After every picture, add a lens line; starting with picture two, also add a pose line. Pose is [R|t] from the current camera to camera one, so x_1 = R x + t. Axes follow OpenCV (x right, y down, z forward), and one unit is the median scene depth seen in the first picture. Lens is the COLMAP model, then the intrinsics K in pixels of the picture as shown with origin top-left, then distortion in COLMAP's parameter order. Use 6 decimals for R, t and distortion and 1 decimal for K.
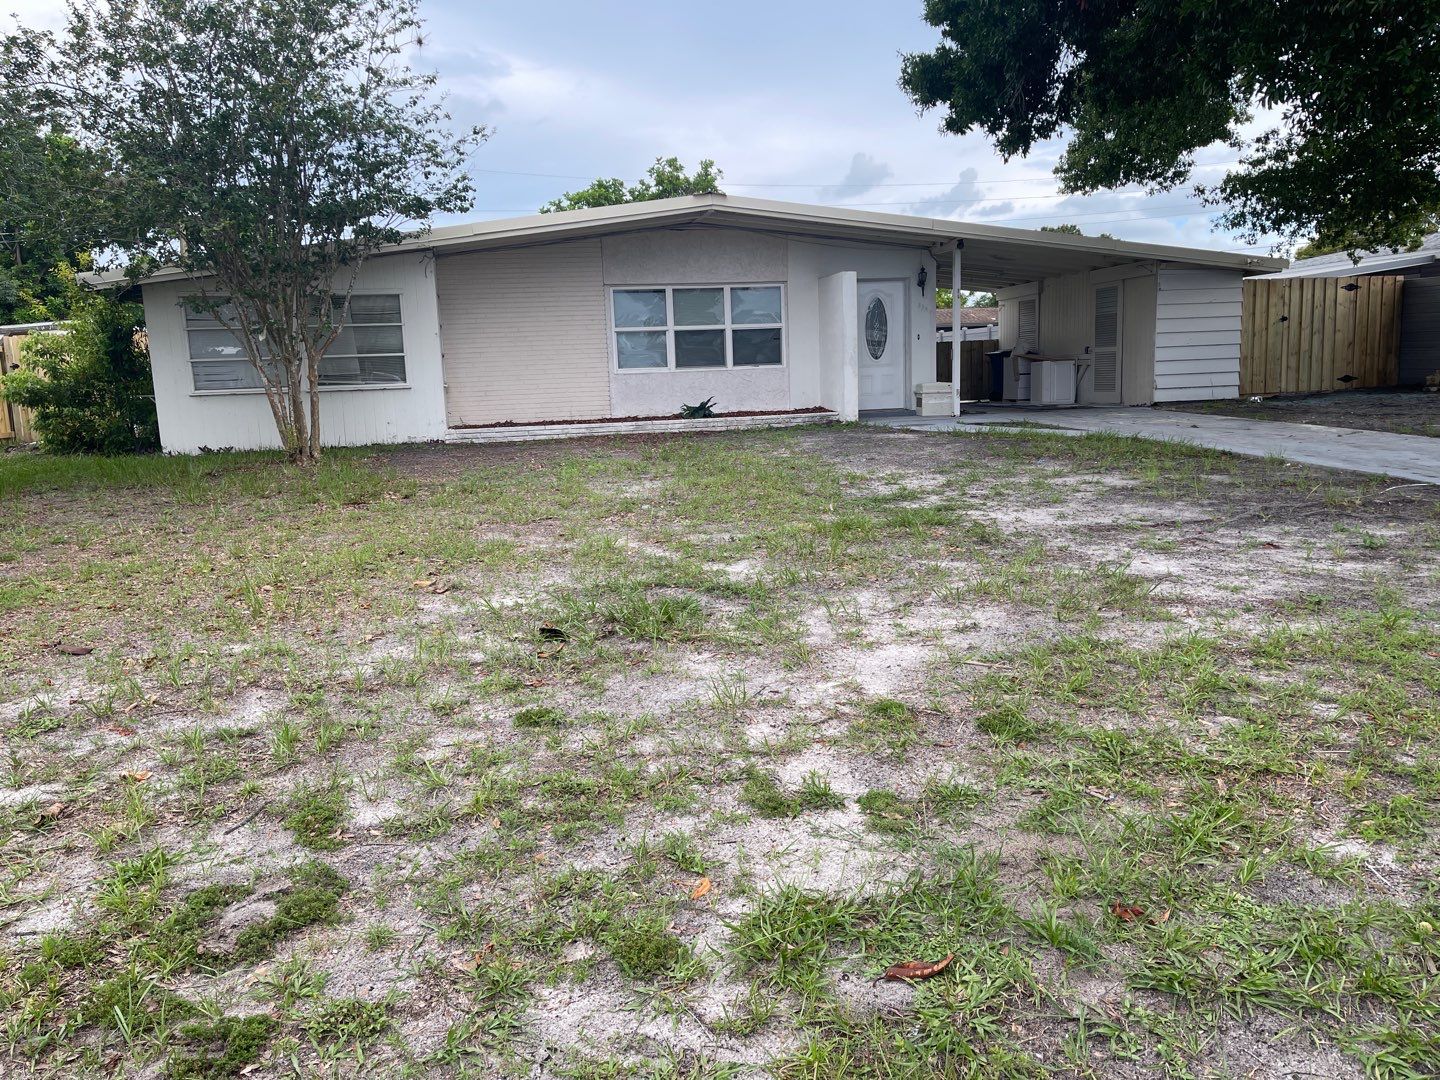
lens RADIAL K [[1049.7, 0, 720.0], [0, 1049.7, 540.0], [0, 0, 1]] dist [0.064870, -0.105731]
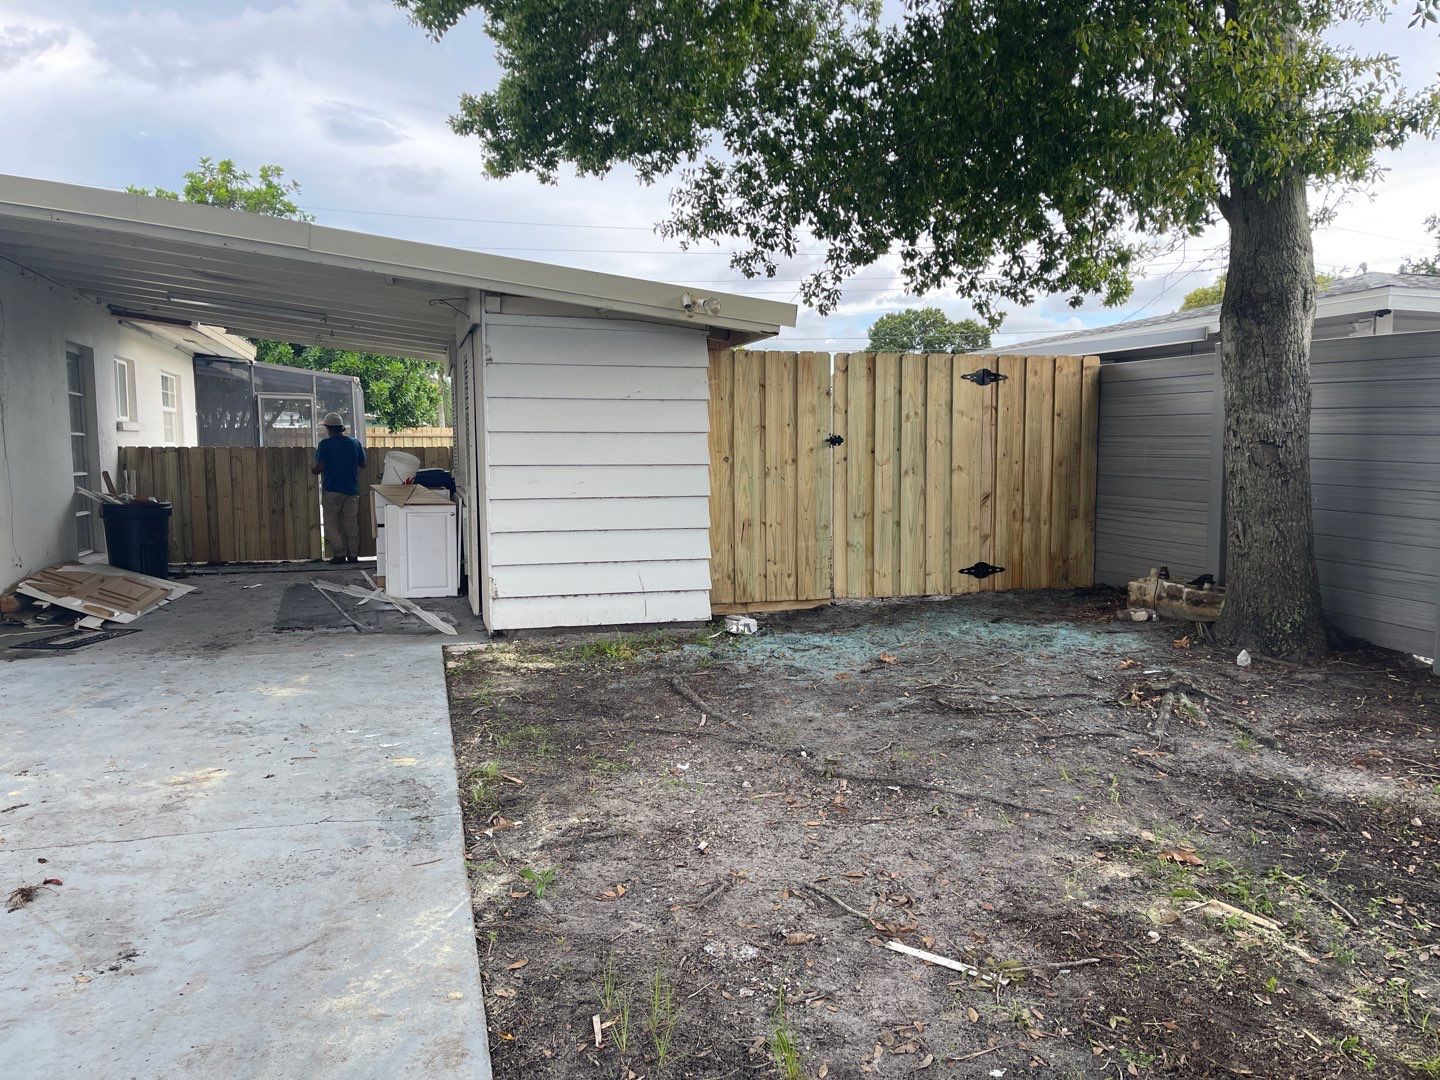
lens RADIAL K [[1049.7, 0, 720.0], [0, 1049.7, 540.0], [0, 0, 1]] dist [0.064870, -0.105731]
pose [[0.995611, 0.027776, 0.089372, 0.443752], [-0.021704, 0.997434, -0.068216, -0.134138], [-0.091038, 0.065977, 0.993659, 0.558818]]
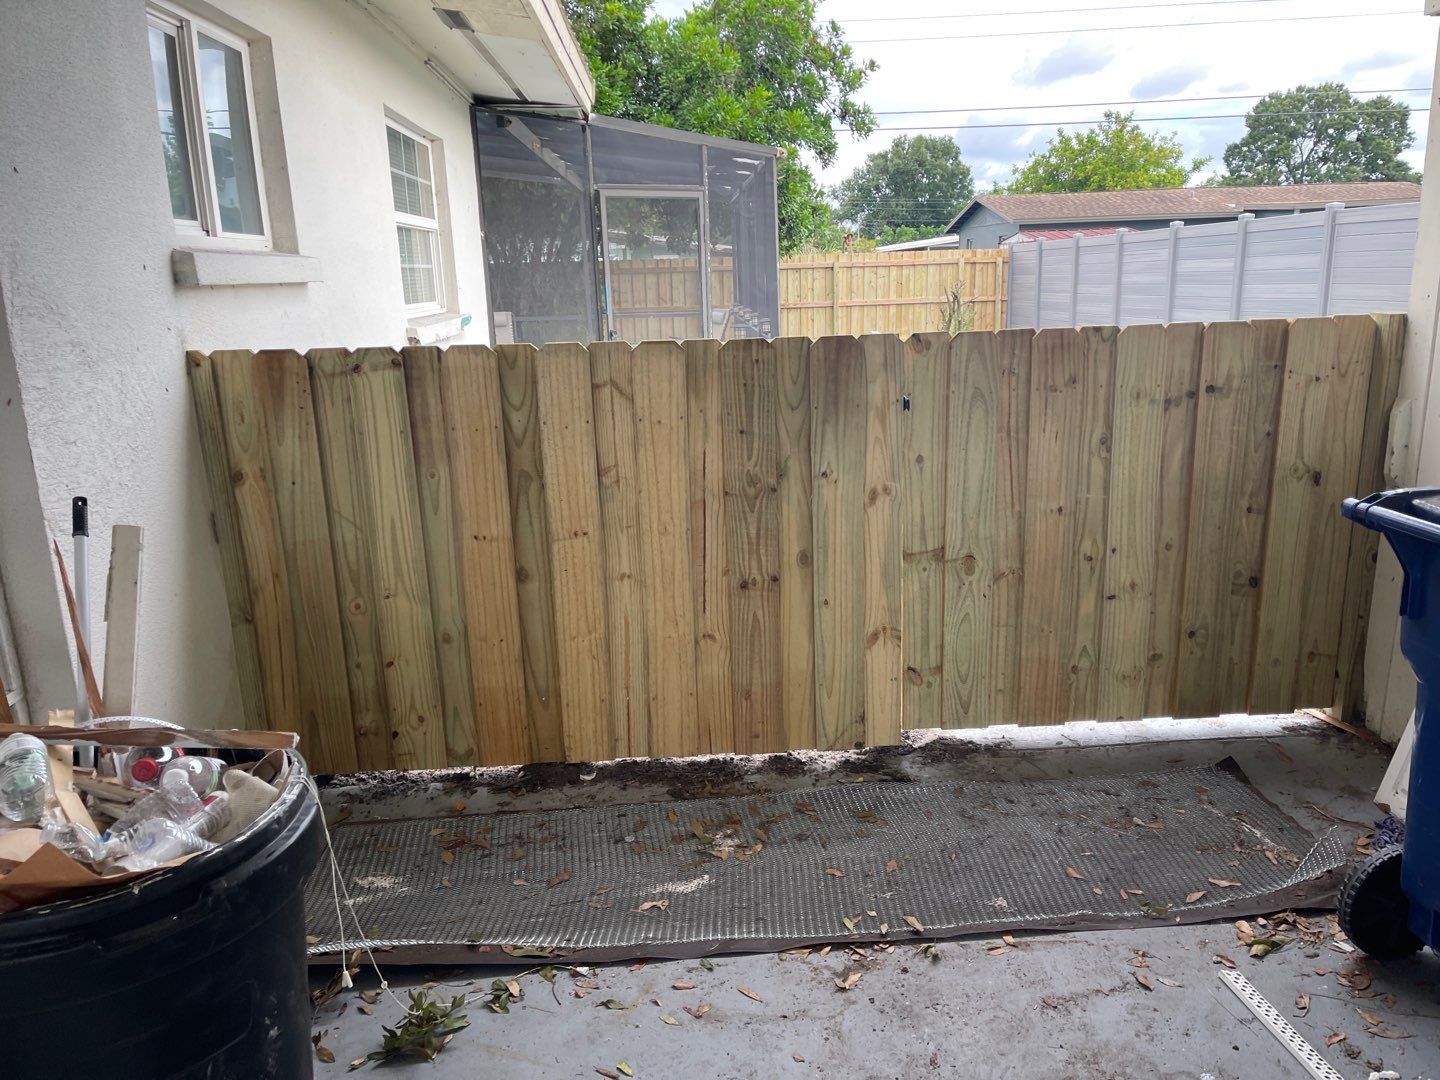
lens RADIAL K [[1049.7, 0, 720.0], [0, 1049.7, 540.0], [0, 0, 1]] dist [0.064870, -0.105731]
pose [[0.986277, 0.052668, -0.156472, 0.430988], [-0.037331, 0.994348, 0.099392, -0.139448], [0.160822, -0.092186, 0.982669, 0.592003]]
